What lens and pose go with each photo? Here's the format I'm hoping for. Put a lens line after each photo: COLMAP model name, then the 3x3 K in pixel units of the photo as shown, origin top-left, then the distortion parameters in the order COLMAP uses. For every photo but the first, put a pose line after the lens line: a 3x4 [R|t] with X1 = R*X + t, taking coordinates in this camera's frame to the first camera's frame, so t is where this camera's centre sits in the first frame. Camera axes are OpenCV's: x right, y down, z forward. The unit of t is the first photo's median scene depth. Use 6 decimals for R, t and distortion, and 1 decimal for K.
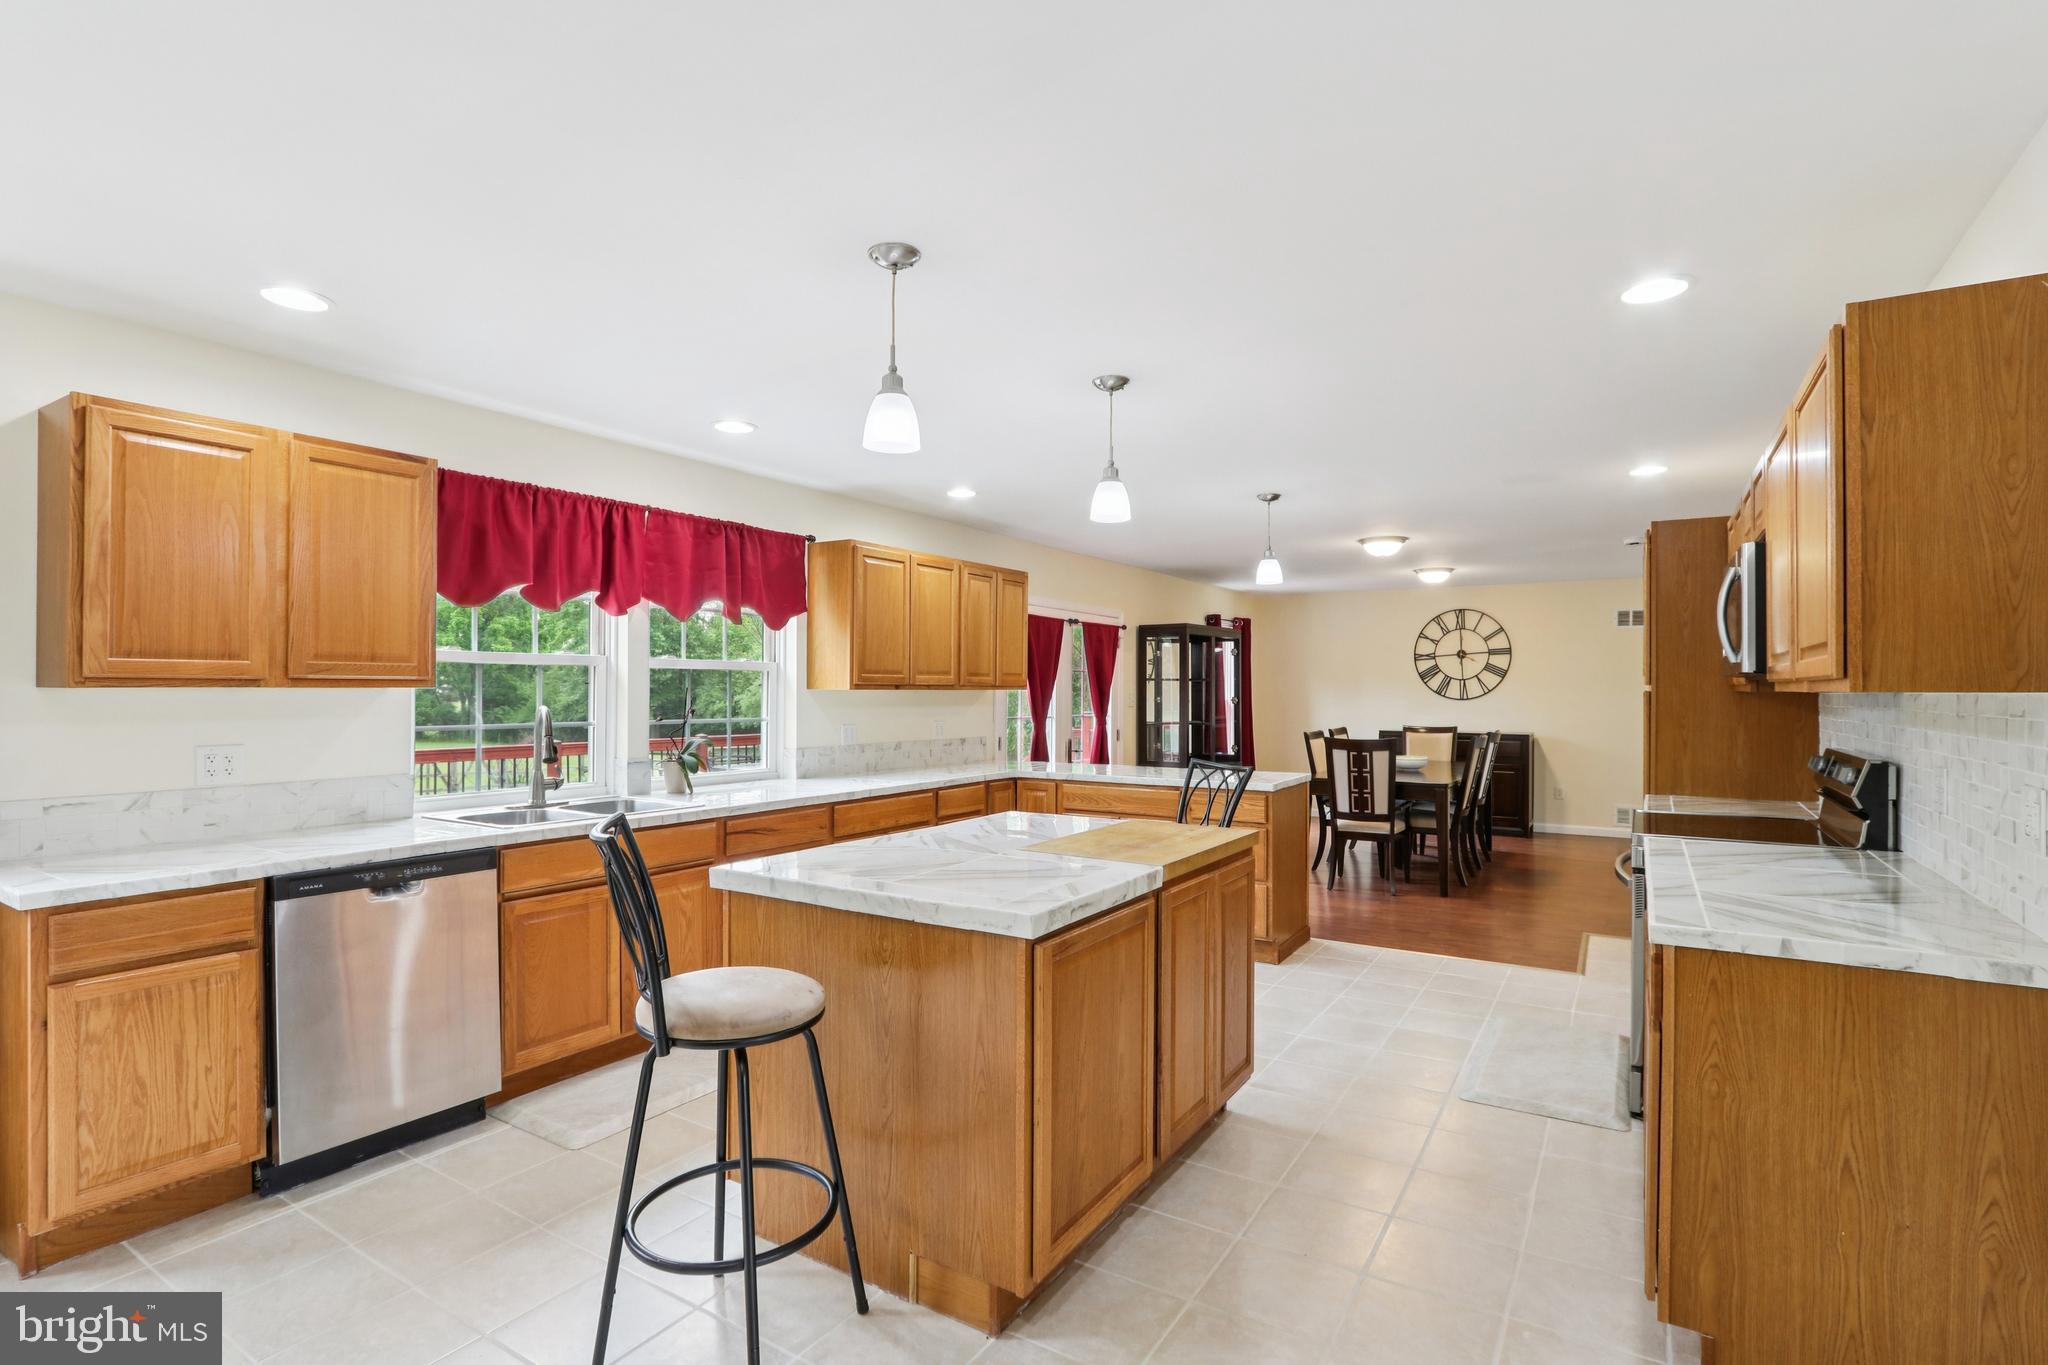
lens RADIAL K [[995.6, 0, 1024.0], [0, 995.6, 682.5], [0, 0, 1]] dist [-0.026620, 0.000330]
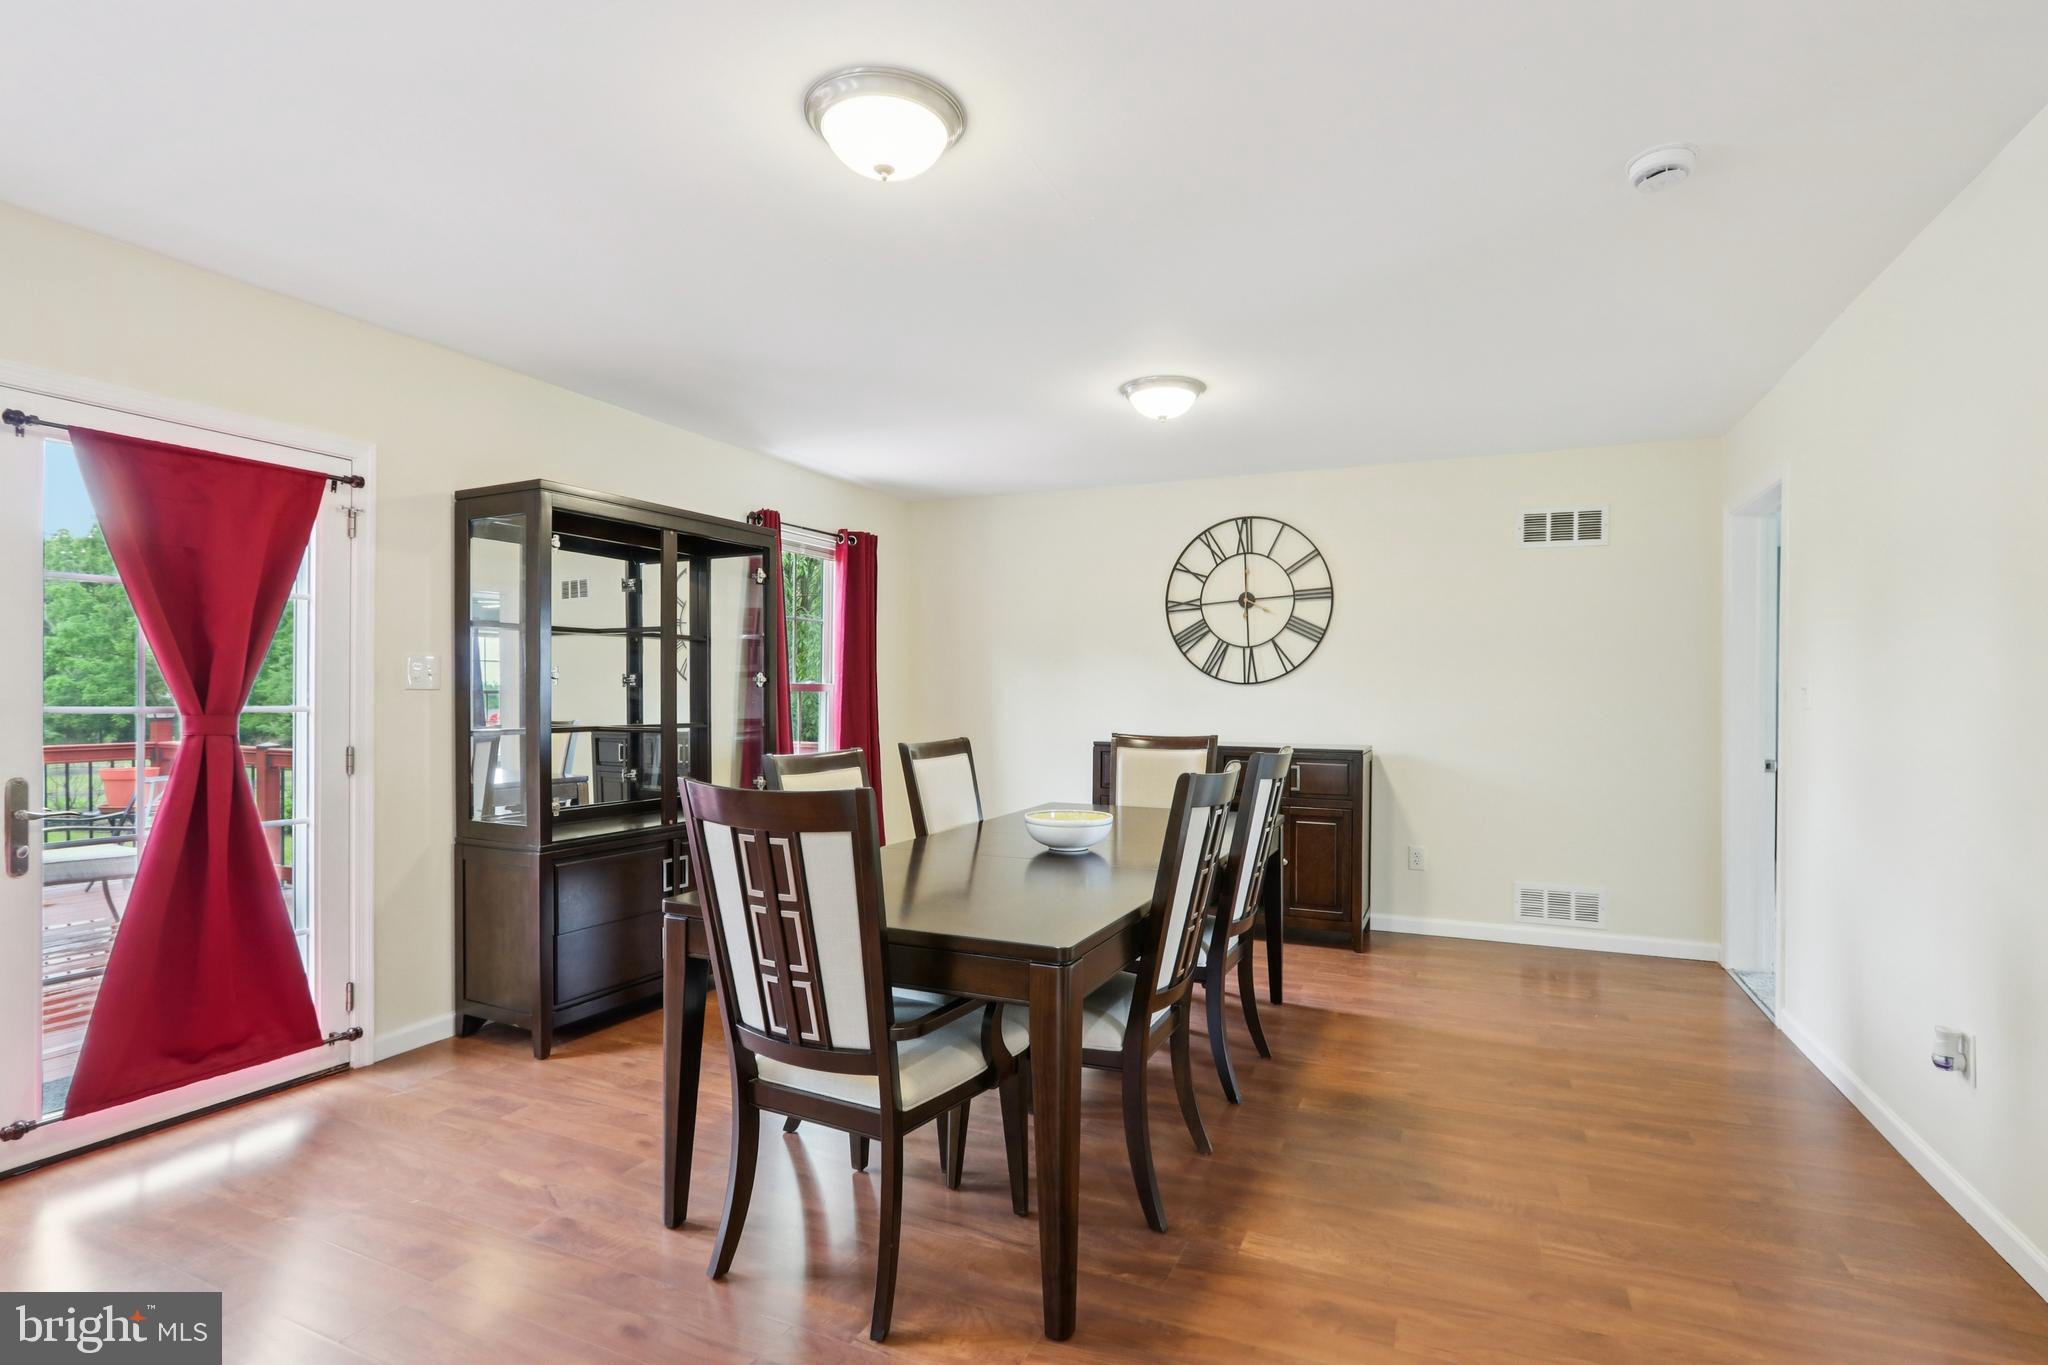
lens RADIAL K [[976.6, 0, 1044.0], [0, 976.6, 693.3], [0, 0, 1]] dist [-0.028548, 0.000331]
pose [[0.989284, 0.003374, 0.145965, 0.287931], [-0.004151, 0.999979, 0.005018, 0.022767], [-0.145945, -0.005570, 0.989277, 0.552839]]
